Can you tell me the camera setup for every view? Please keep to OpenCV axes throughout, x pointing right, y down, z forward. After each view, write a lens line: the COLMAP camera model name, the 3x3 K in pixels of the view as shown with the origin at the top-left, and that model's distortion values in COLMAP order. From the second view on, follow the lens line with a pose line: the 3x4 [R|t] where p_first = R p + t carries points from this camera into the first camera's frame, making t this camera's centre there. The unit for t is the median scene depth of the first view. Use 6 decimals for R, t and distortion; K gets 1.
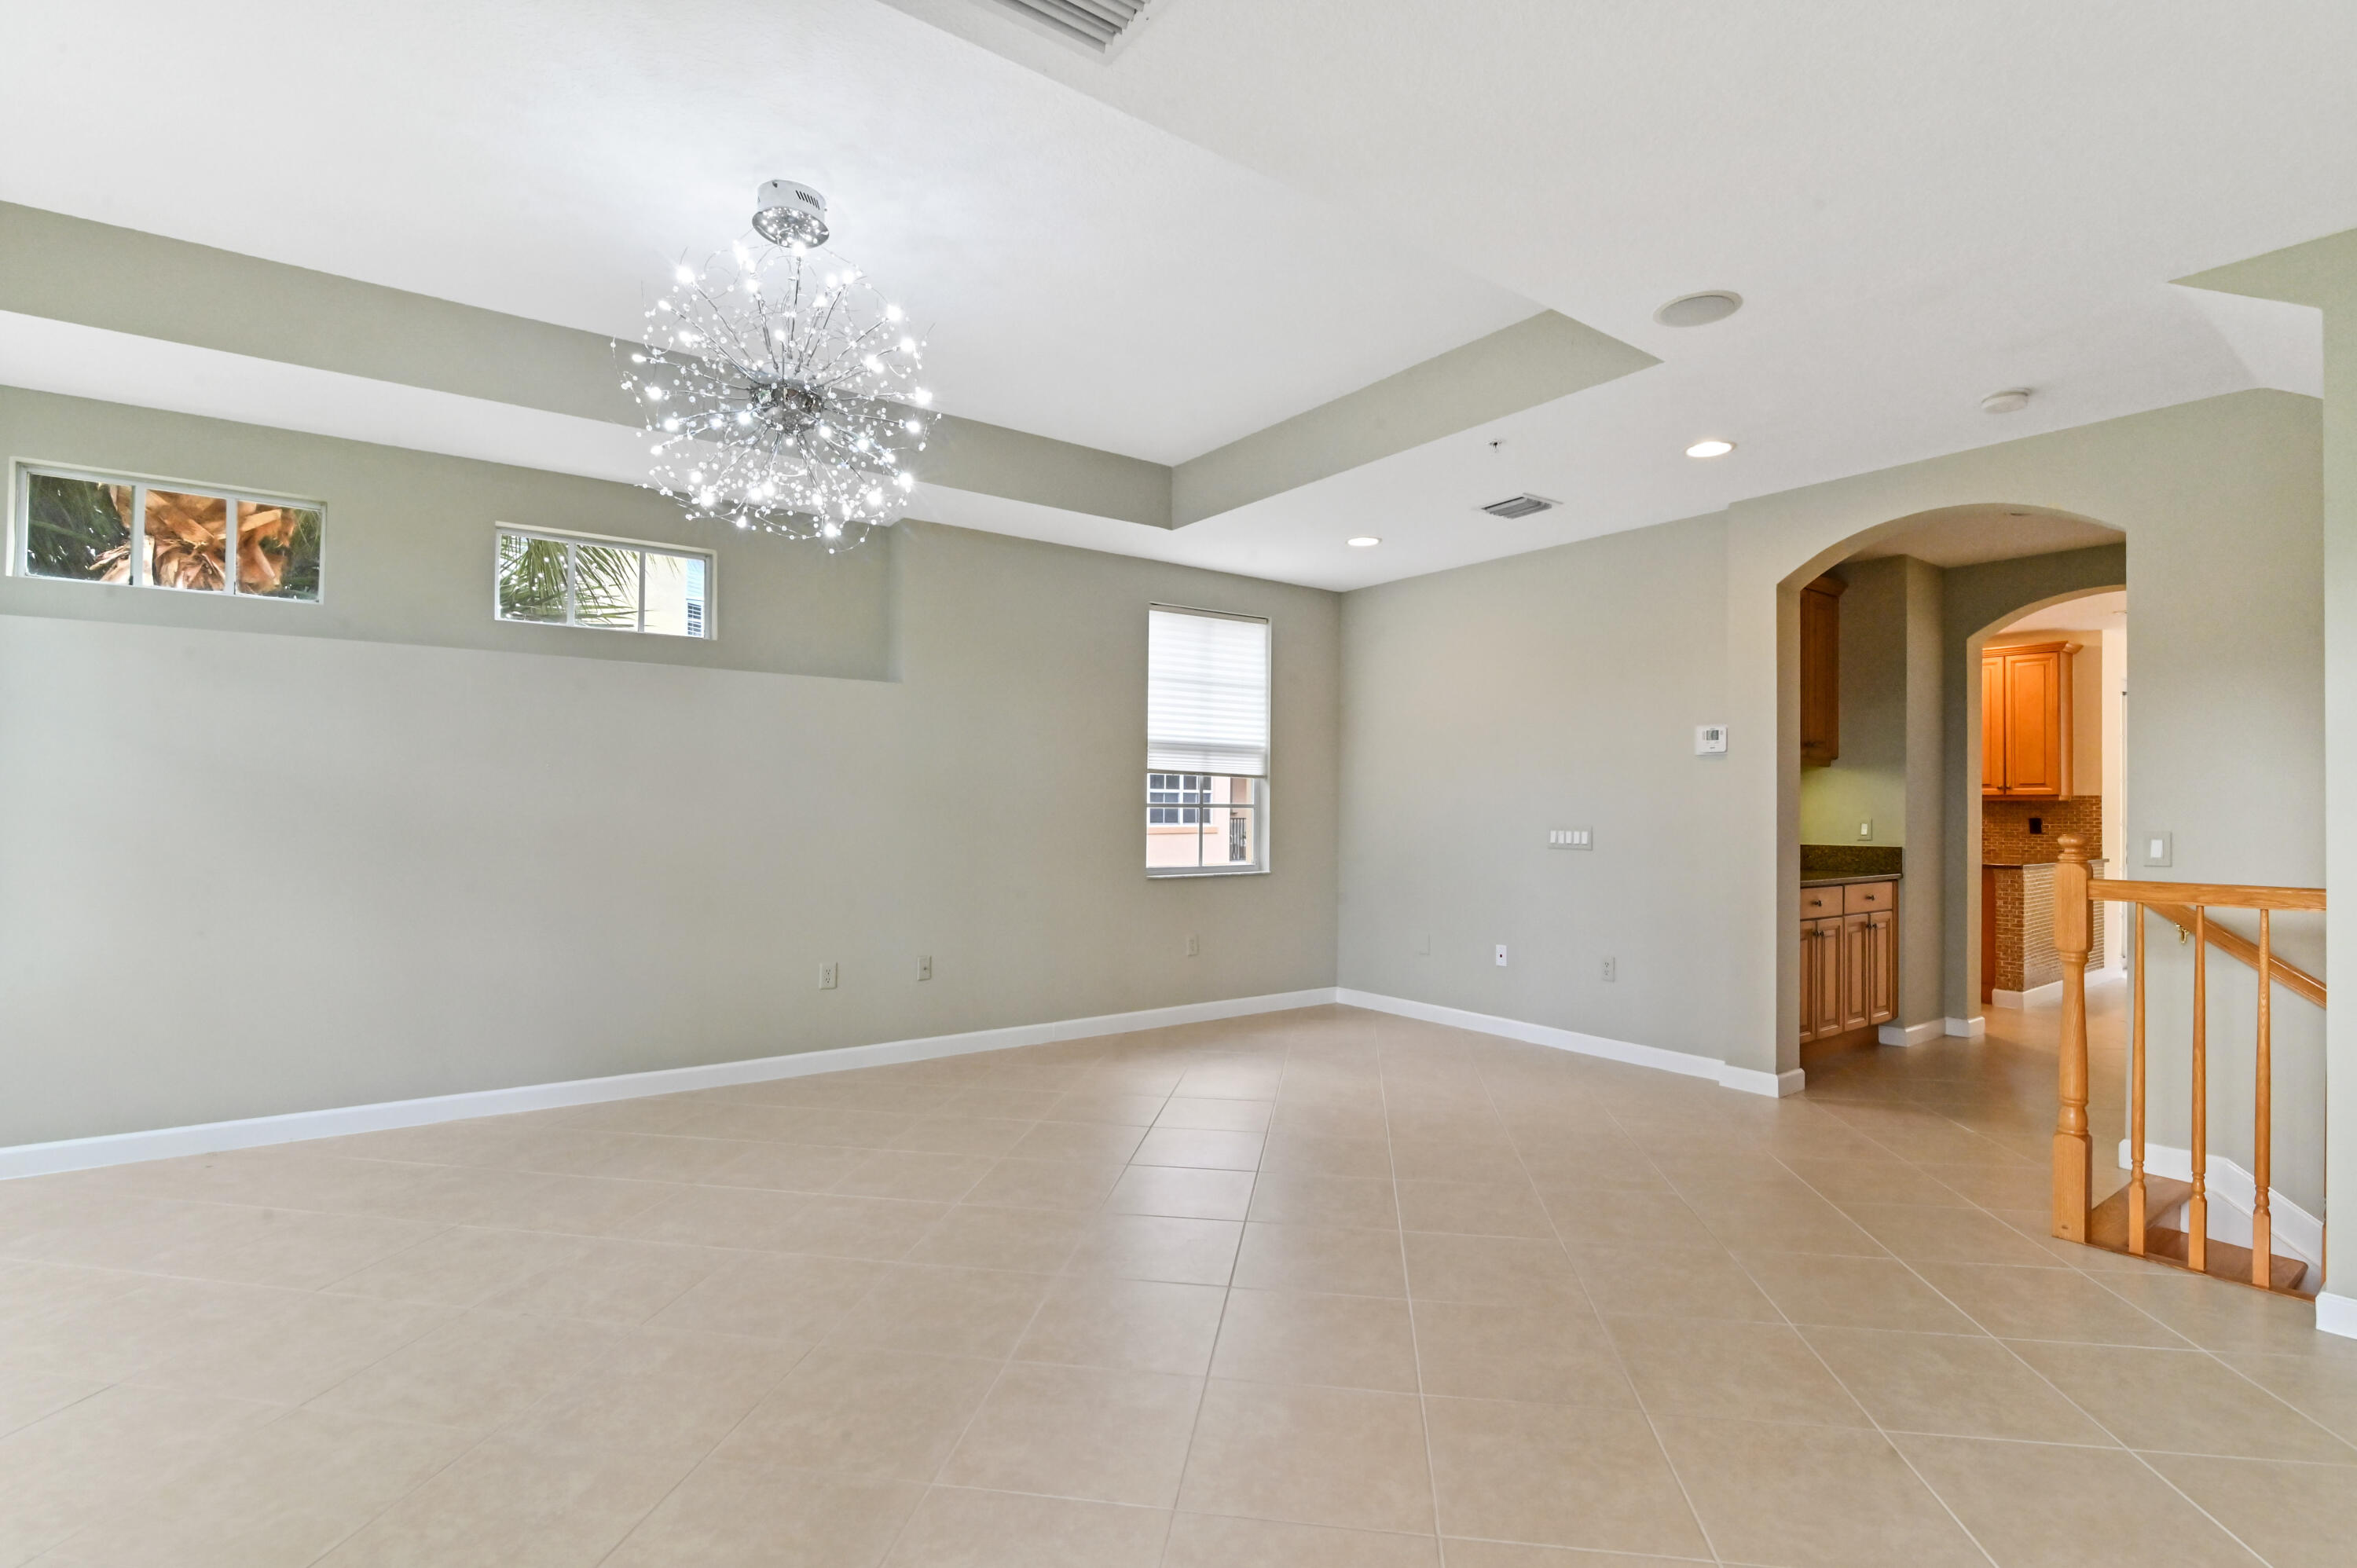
lens RADIAL K [[1094.9, 0, 1186.2], [0, 1094.9, 801.0], [0, 0, 1]] dist [-0.011976, -0.000094]
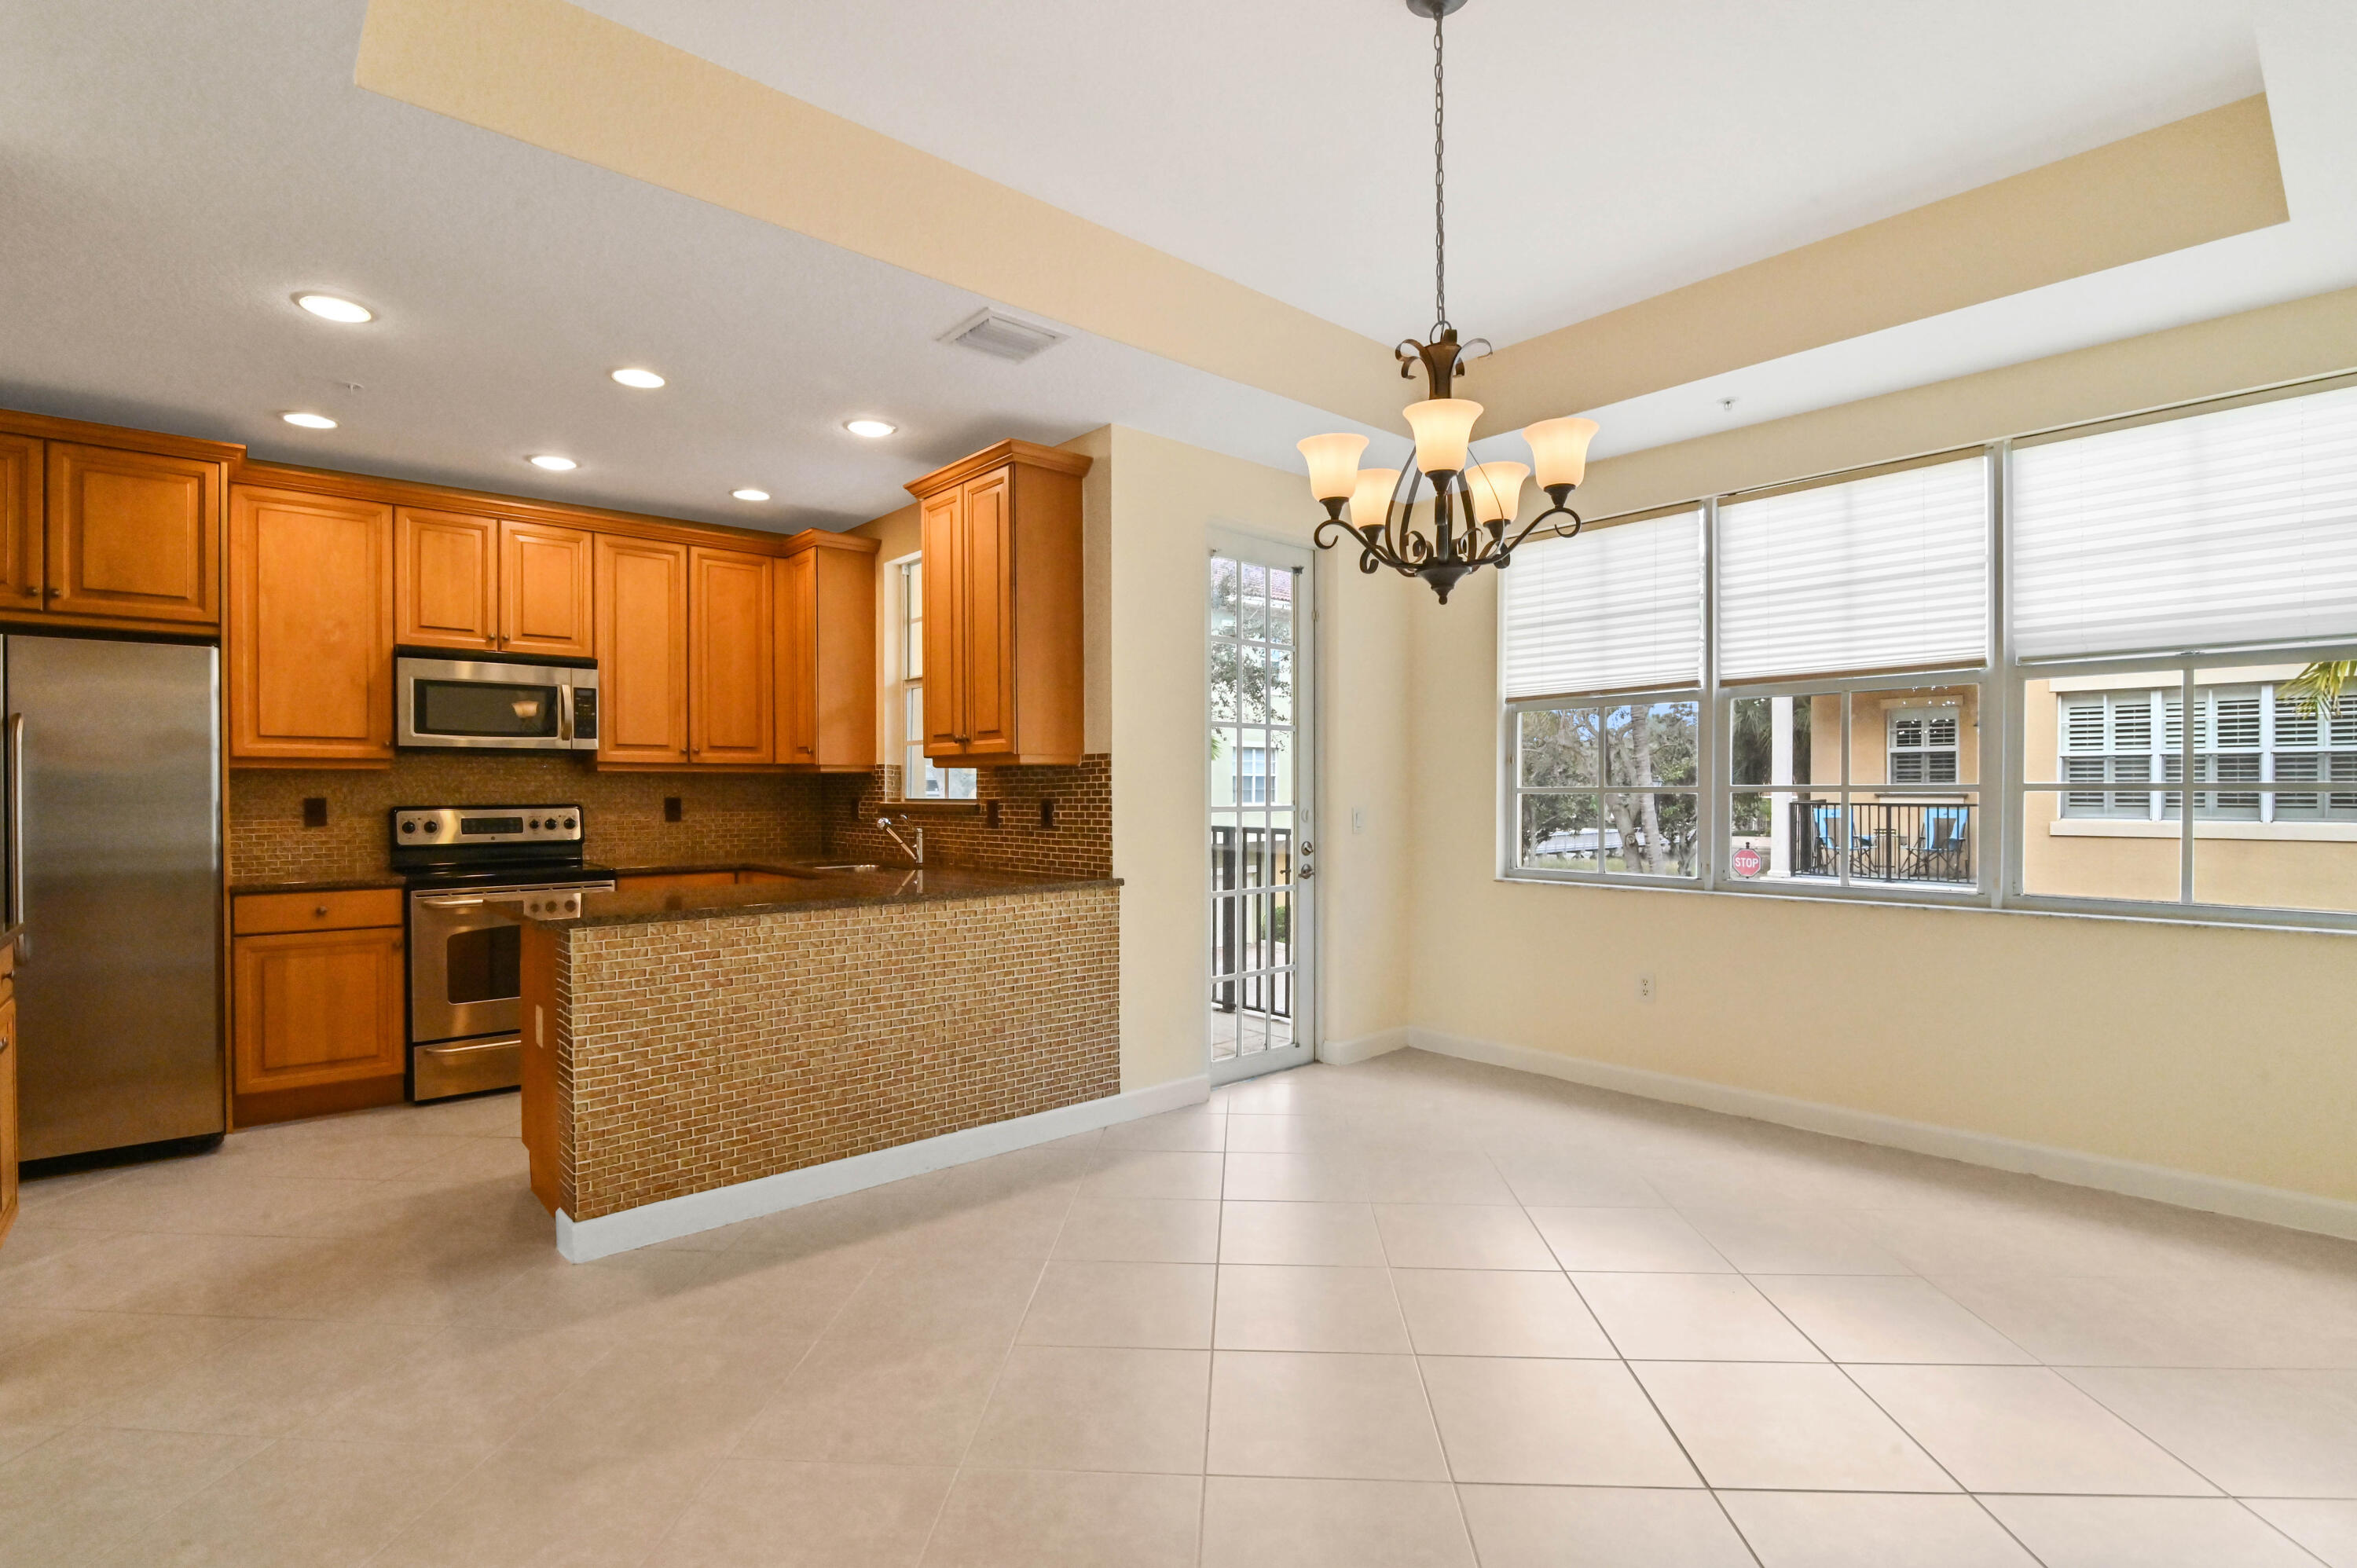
lens RADIAL K [[1094.9, 0, 1178.5], [0, 1094.9, 791.2], [0, 0, 1]] dist [-0.011976, -0.000094]
pose [[0.997120, -0.010371, 0.075127, 0.971541], [0.009504, 0.999884, 0.011897, 0.007924], [-0.075242, -0.011148, 0.997103, 0.569531]]
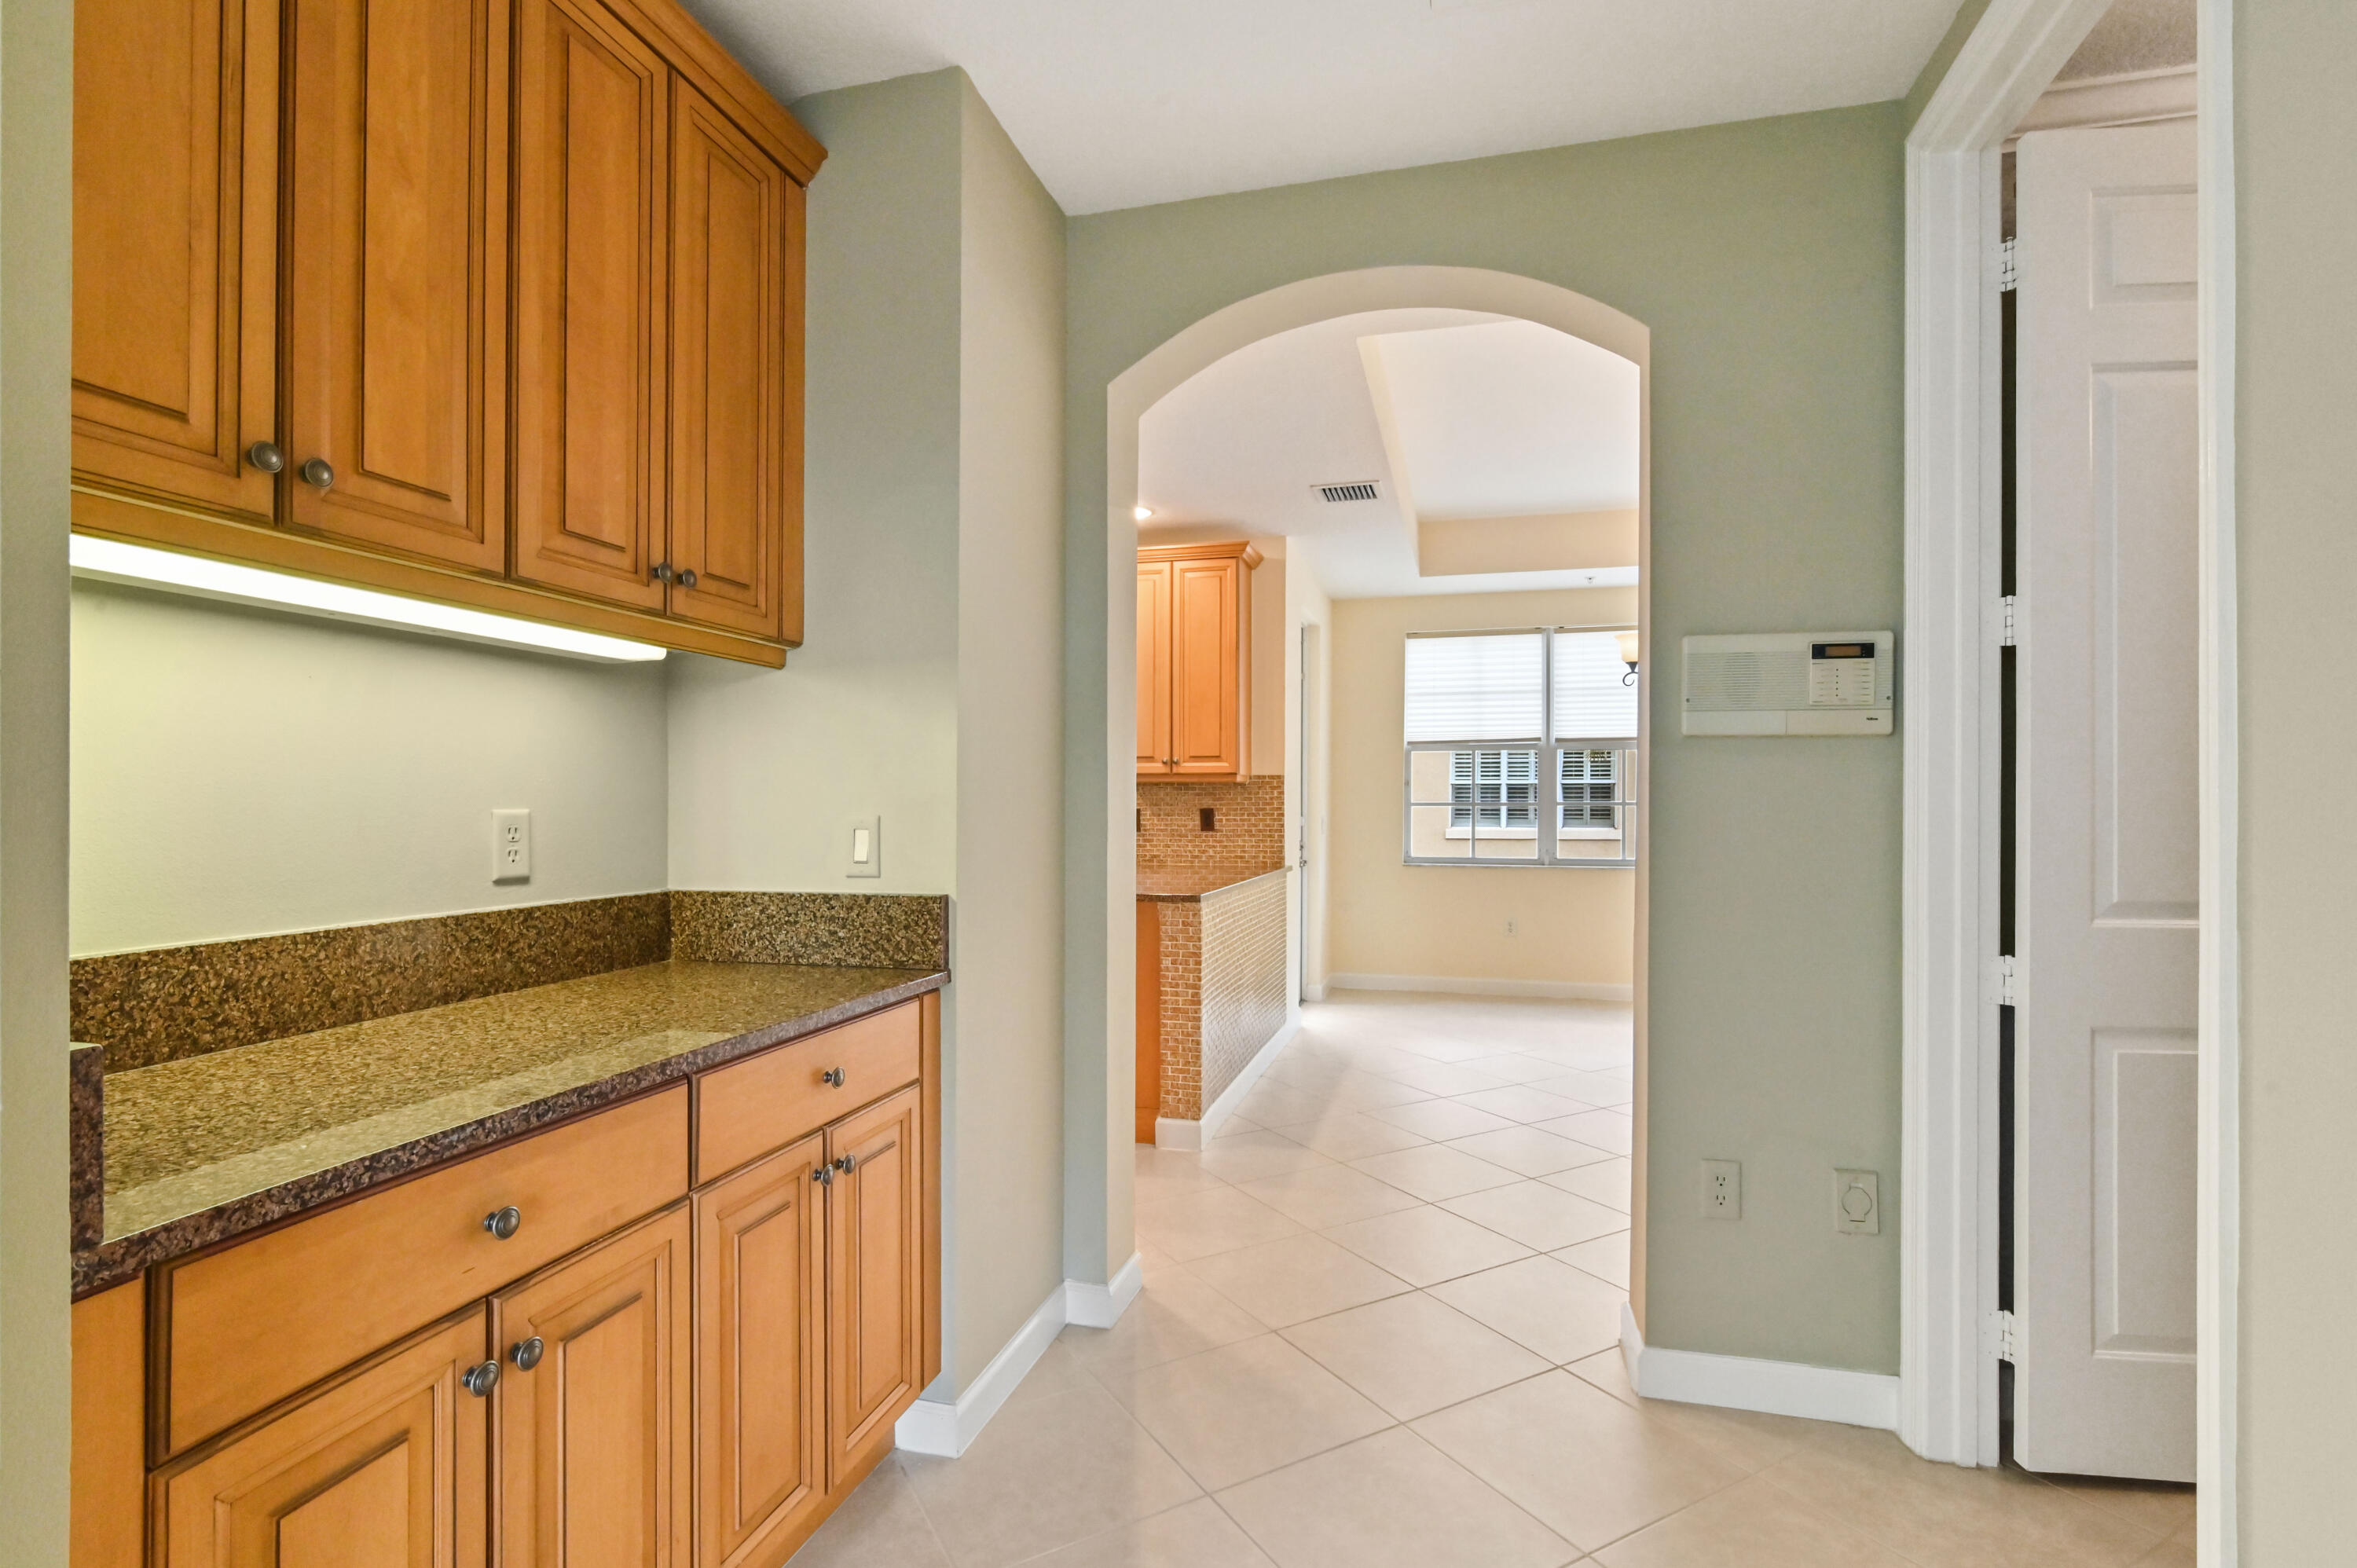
lens RADIAL K [[1094.9, 0, 1180.0], [0, 1094.9, 802.7], [0, 0, 1]] dist [-0.011976, -0.000094]
pose [[0.789656, -0.003447, 0.613540, 0.418512], [-0.003155, 0.999948, 0.009677, 0.007010], [-0.613542, -0.009577, 0.789604, 0.565309]]
